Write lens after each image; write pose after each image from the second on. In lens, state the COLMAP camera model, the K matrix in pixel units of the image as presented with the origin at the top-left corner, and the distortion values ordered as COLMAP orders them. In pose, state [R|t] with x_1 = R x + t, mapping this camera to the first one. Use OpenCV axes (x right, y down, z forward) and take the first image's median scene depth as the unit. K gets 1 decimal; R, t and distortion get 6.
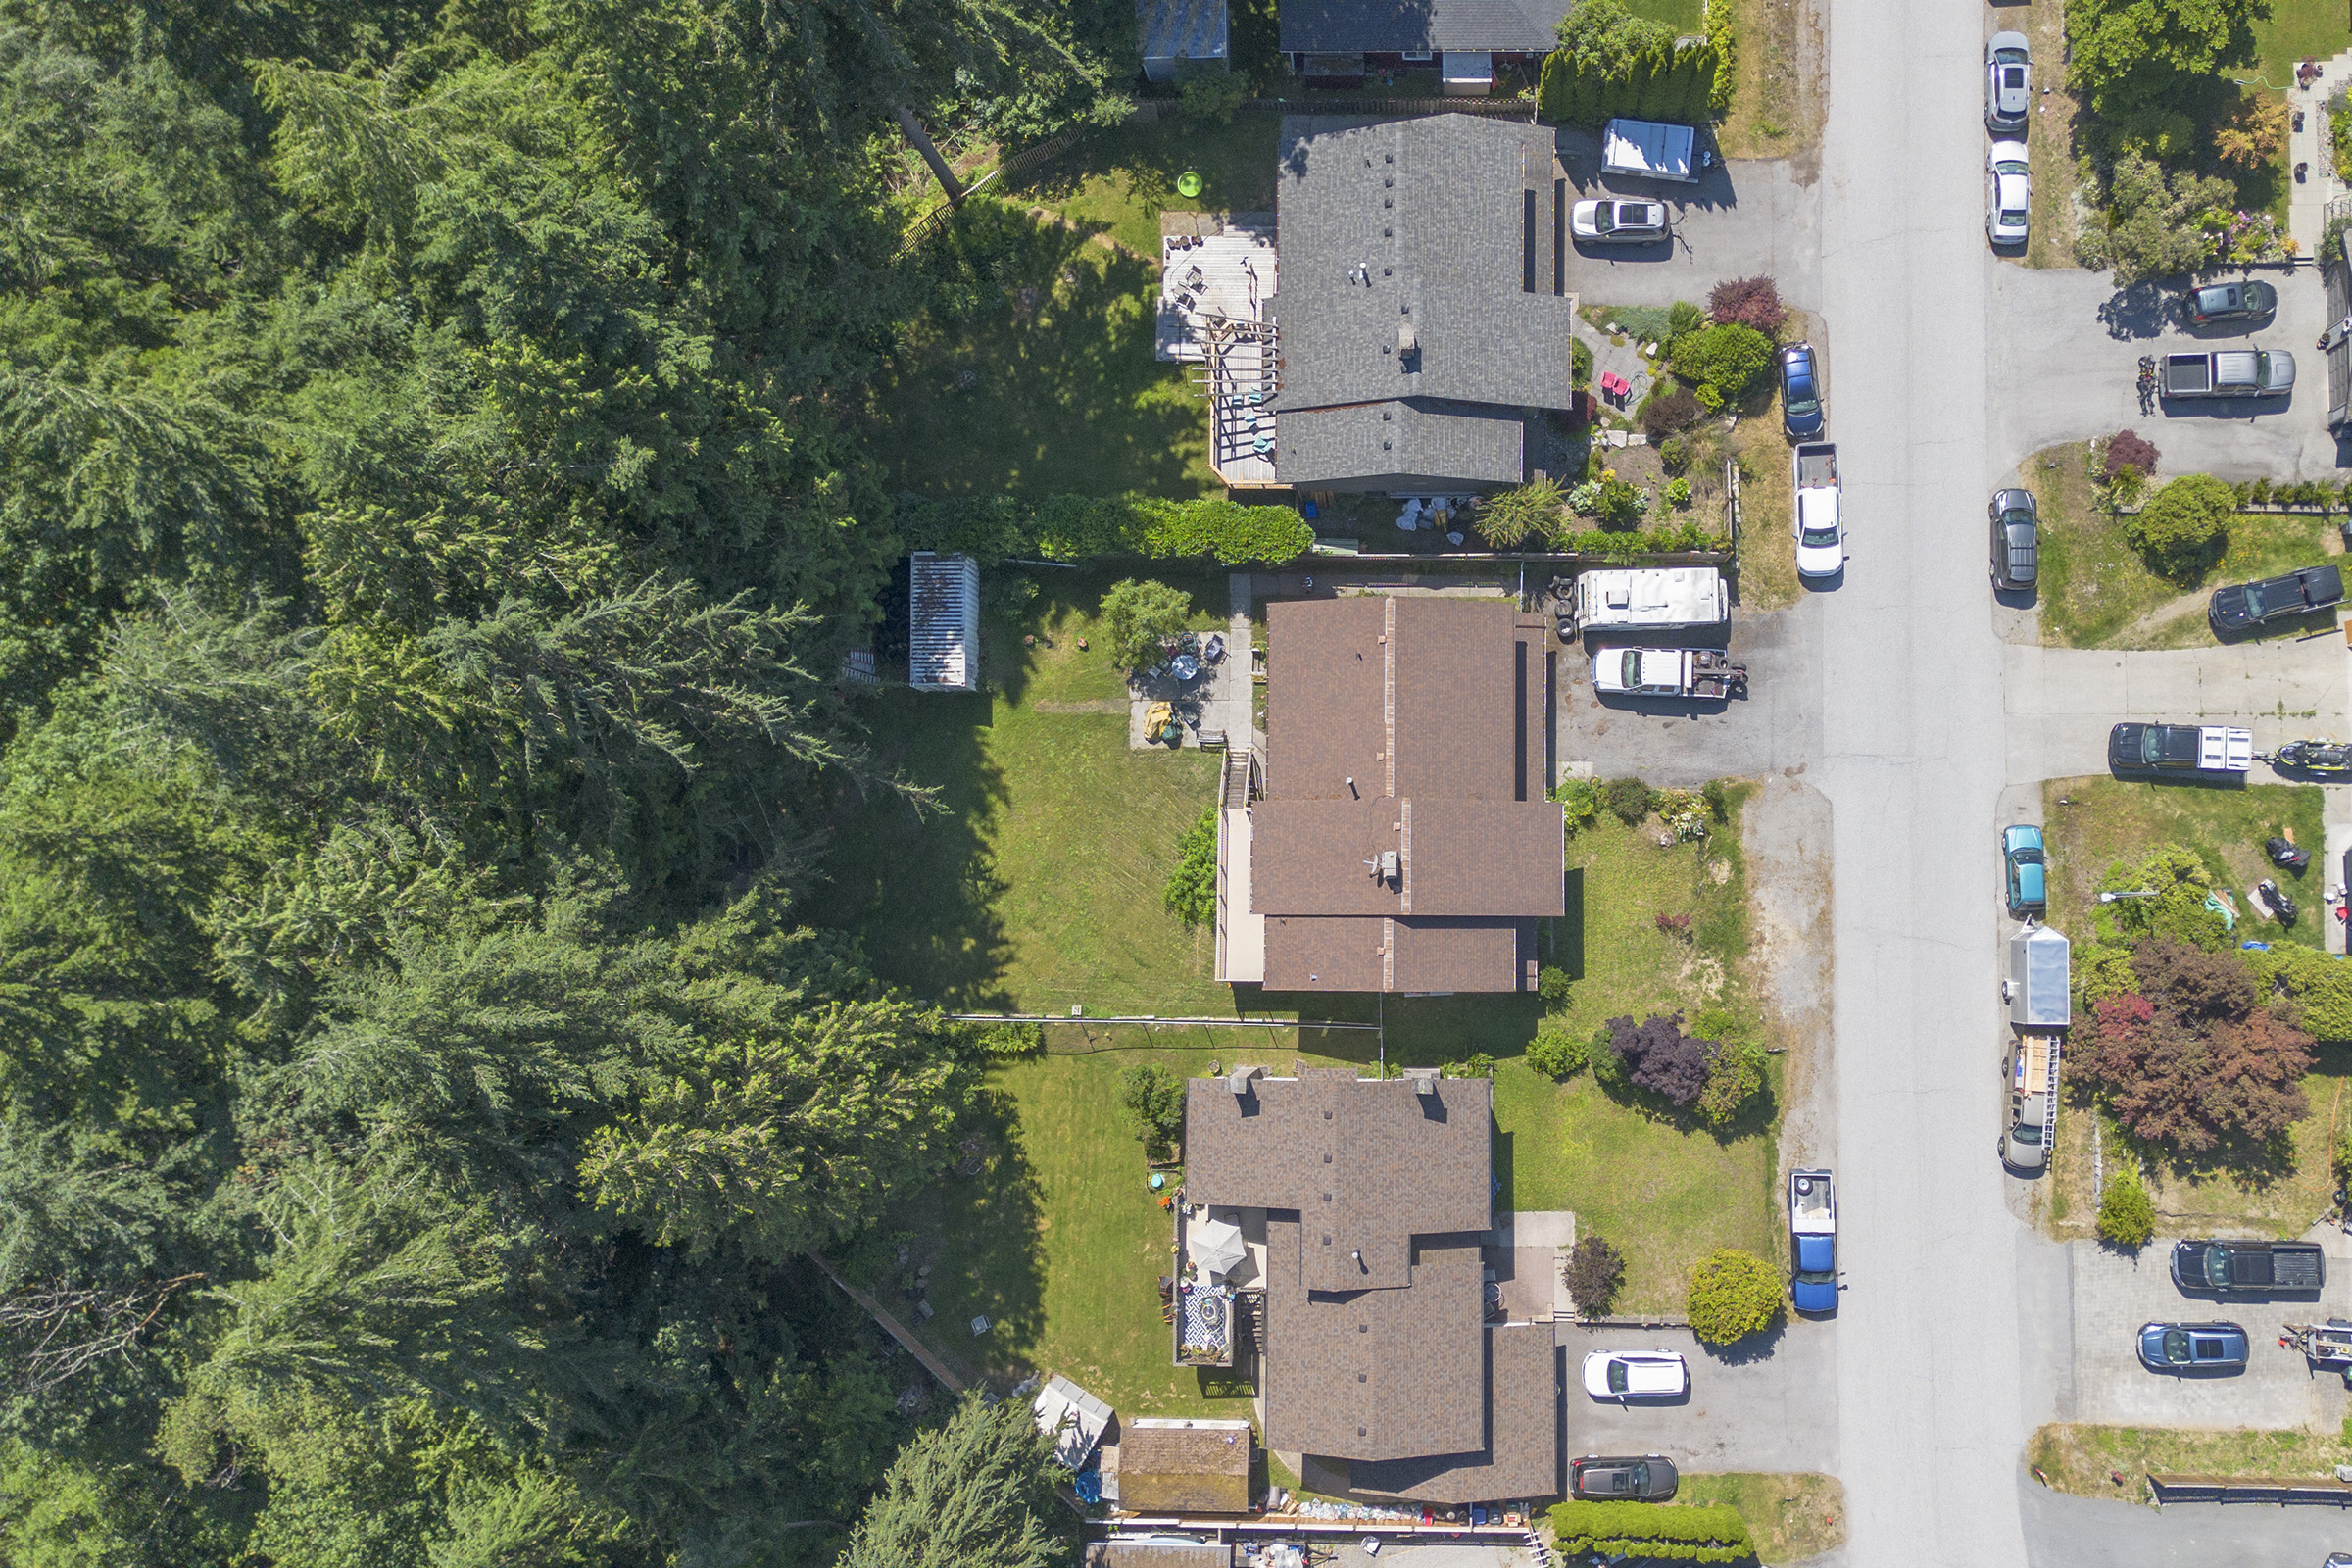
lens RADIAL K [[1991.7, 0, 1398.9], [0, 1991.7, 781.1], [0, 0, 1]] dist [0.073048, -0.083017]
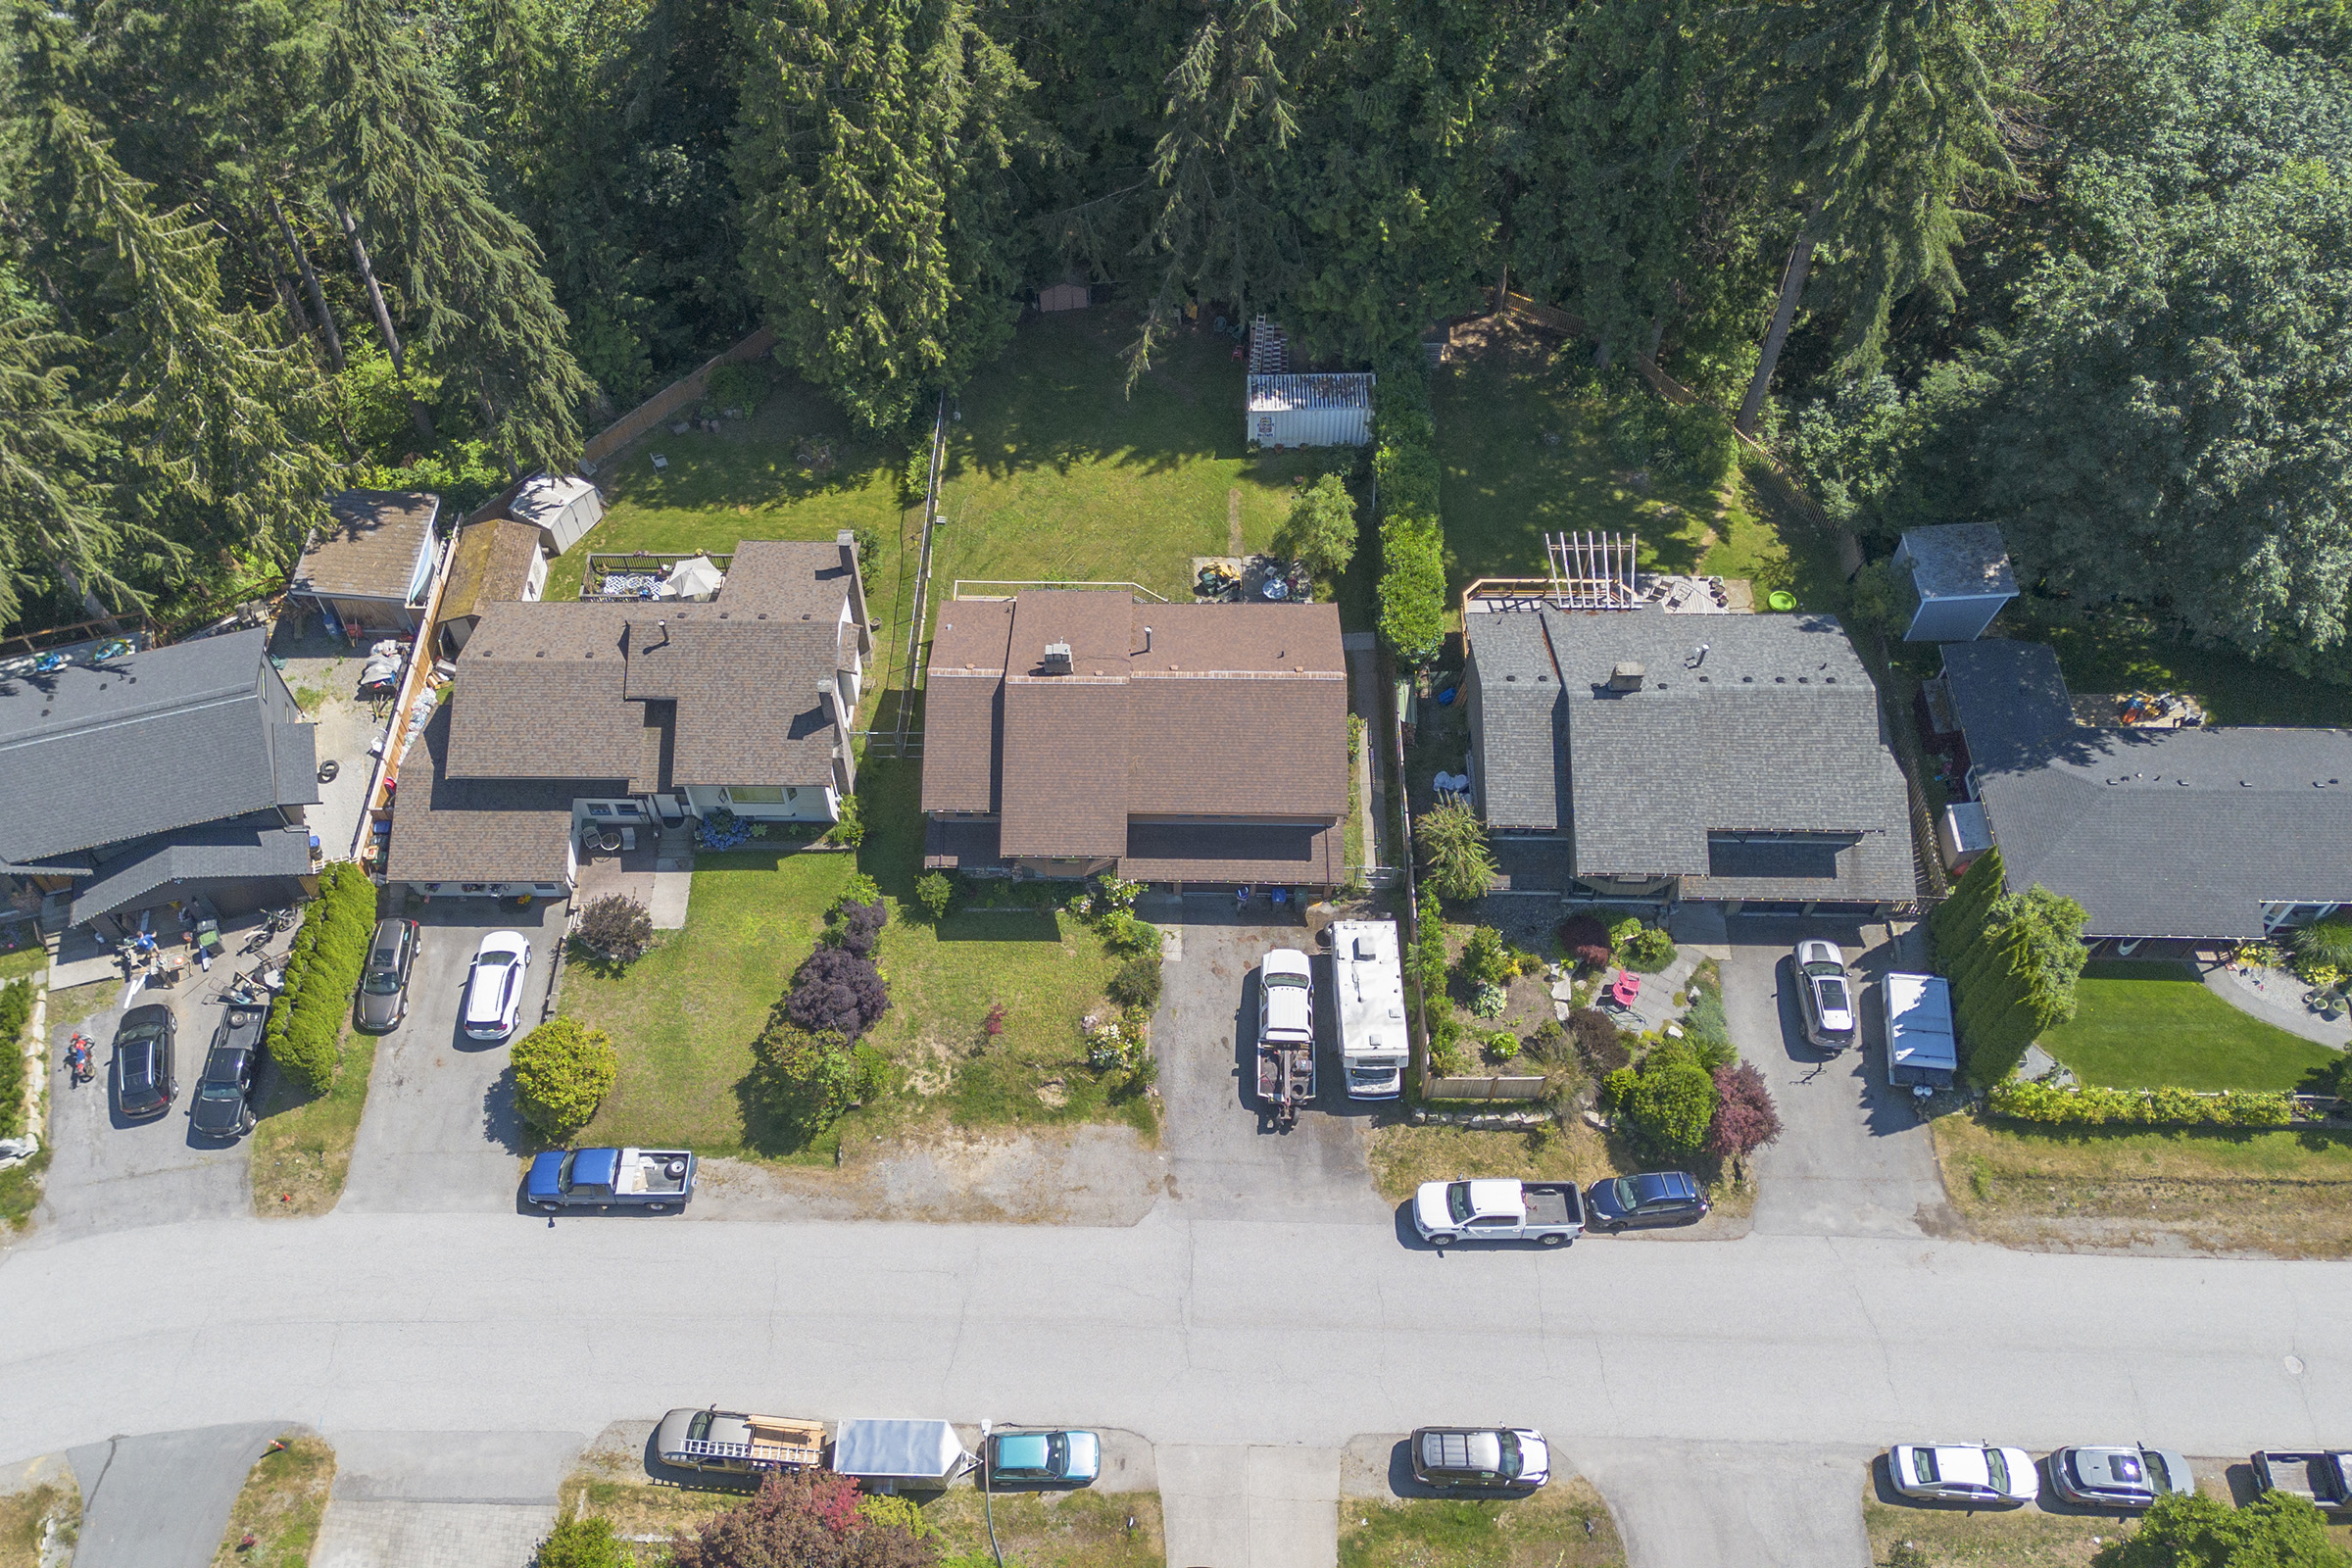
lens RADIAL K [[1975.4, 0, 1110.4], [0, 1975.4, 785.7], [0, 0, 1]] dist [0.073167, -0.083409]
pose [[-0.018704, 0.829728, -0.557854, 0.529577], [-0.995384, 0.037078, 0.088521, -0.059414], [0.094132, 0.556935, 0.825205, 0.237605]]
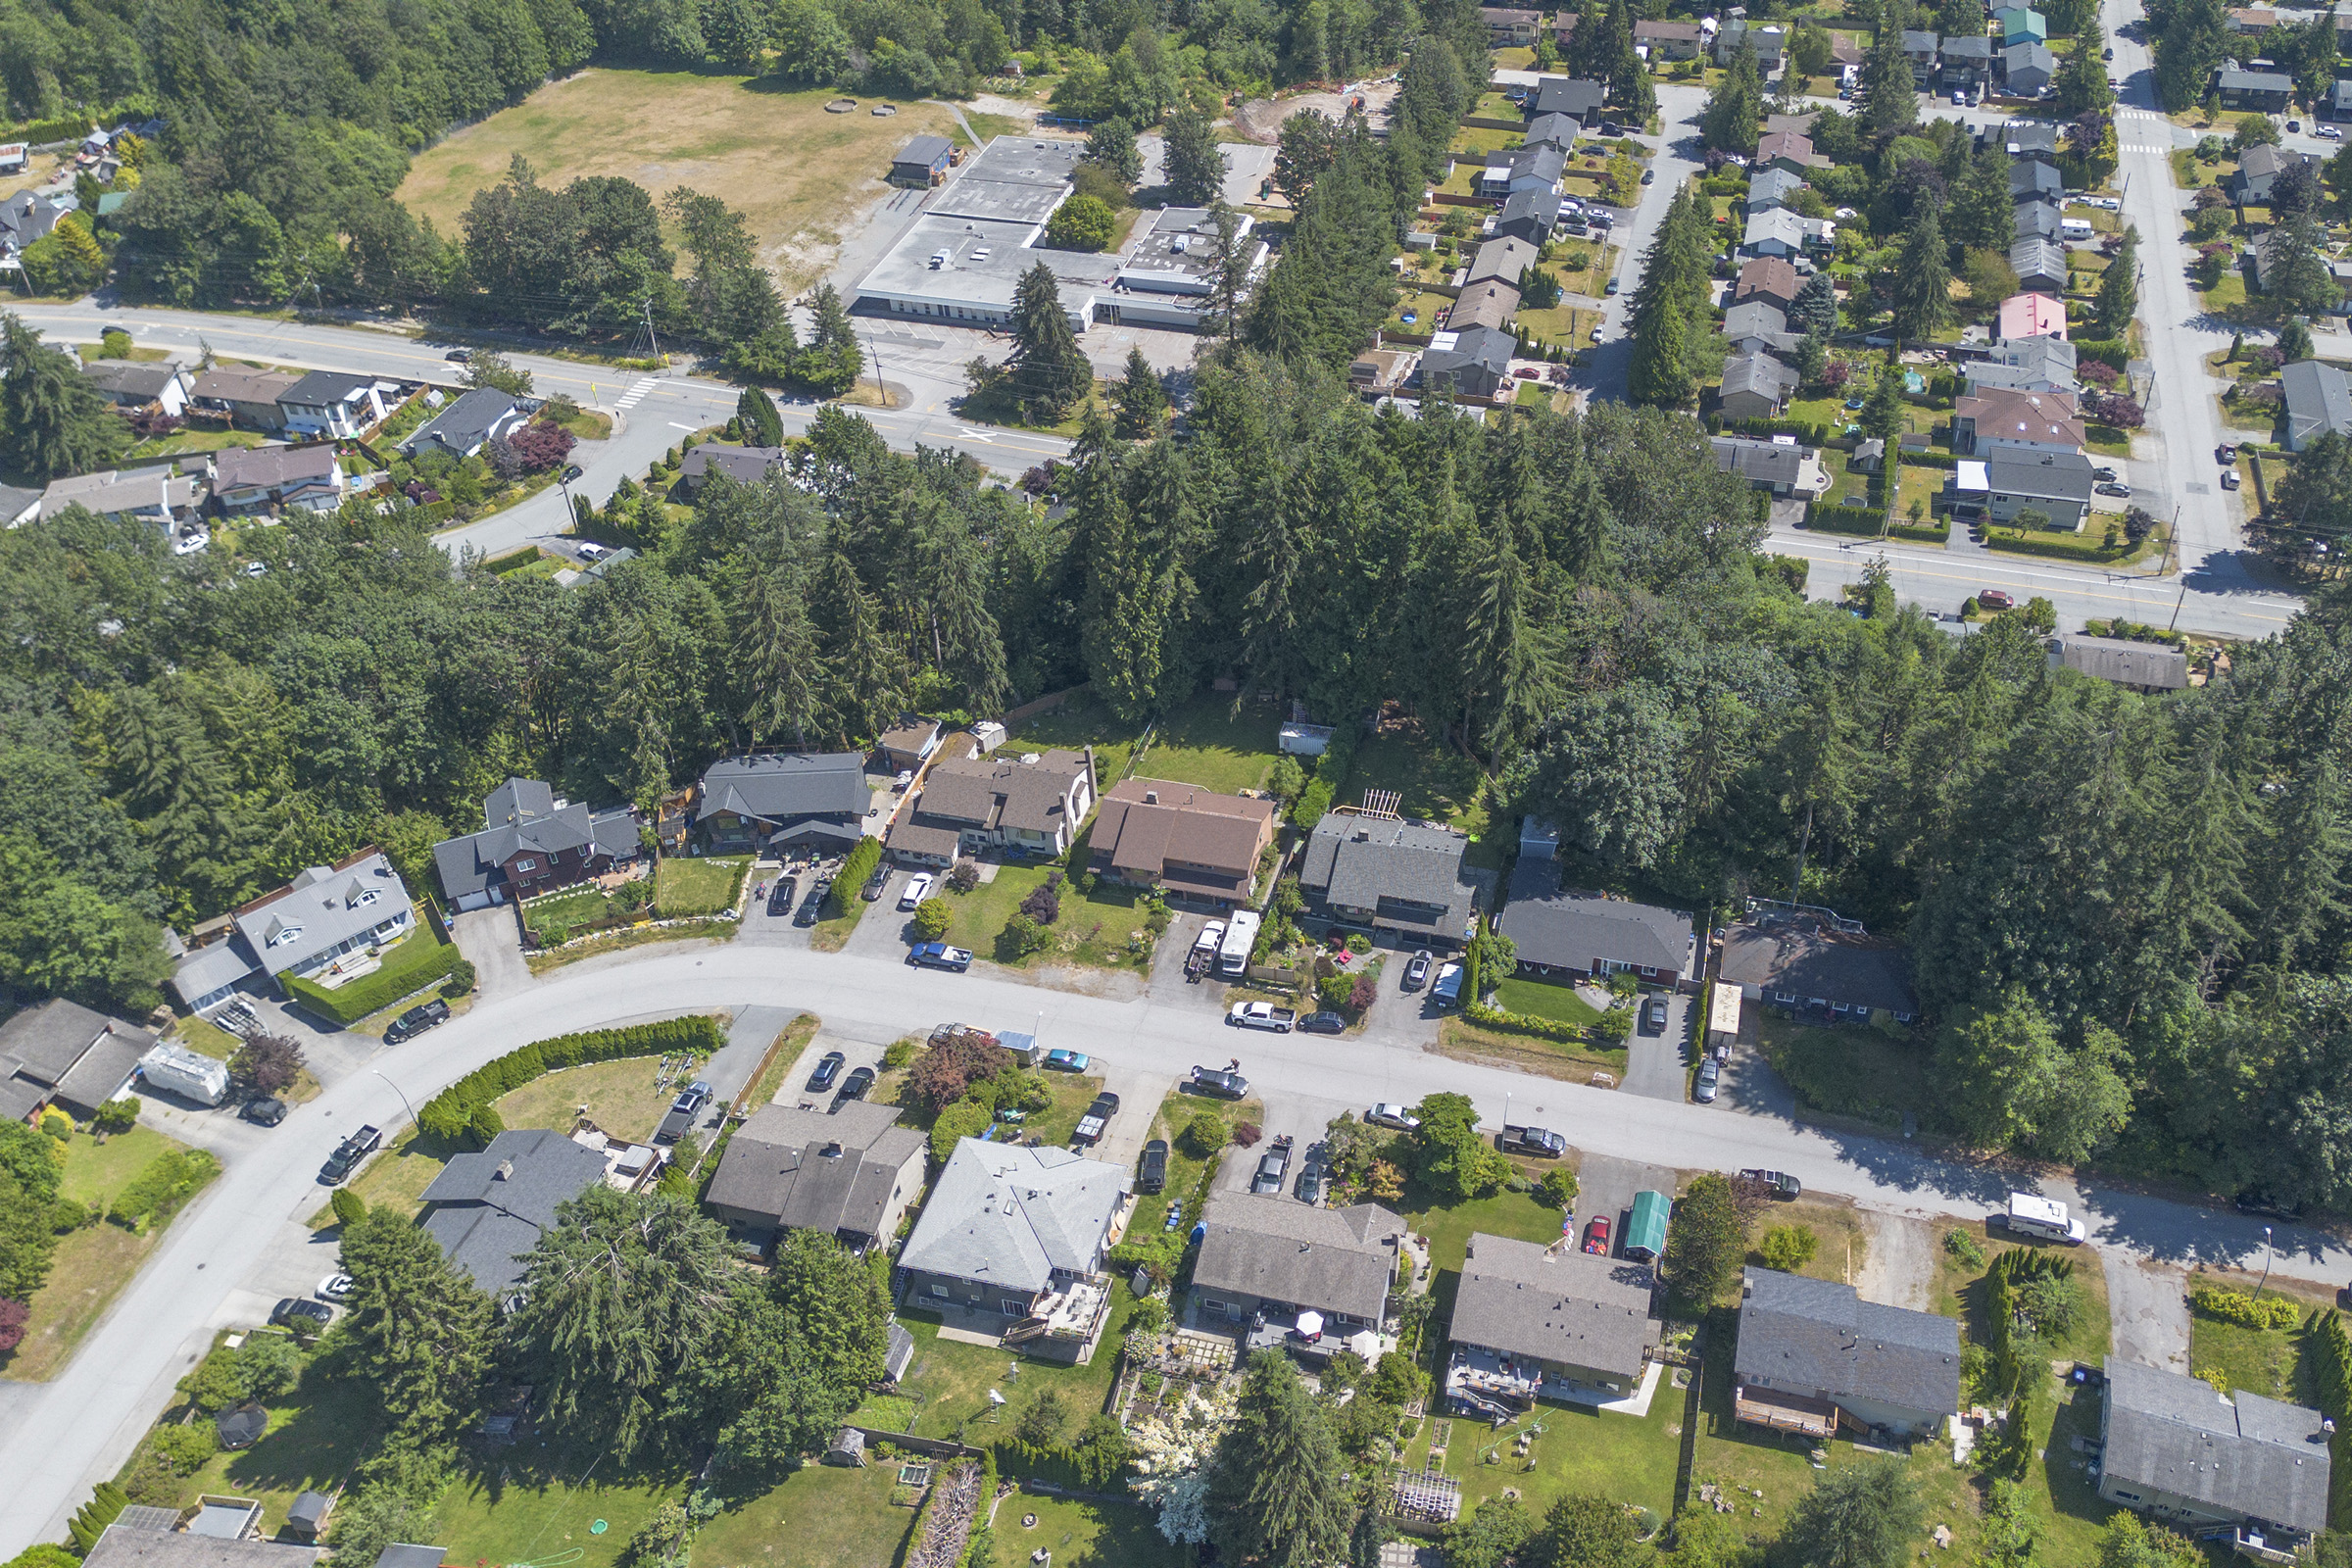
lens RADIAL K [[1967.0, 0, 1339.1], [0, 1967.0, 779.7], [0, 0, 1]] dist [0.108116, -0.139004]
pose [[-0.228929, 0.639295, -0.734094, 1.577318], [-0.969117, -0.078658, 0.233722, -0.689073], [0.091675, 0.764928, 0.637558, -0.498167]]
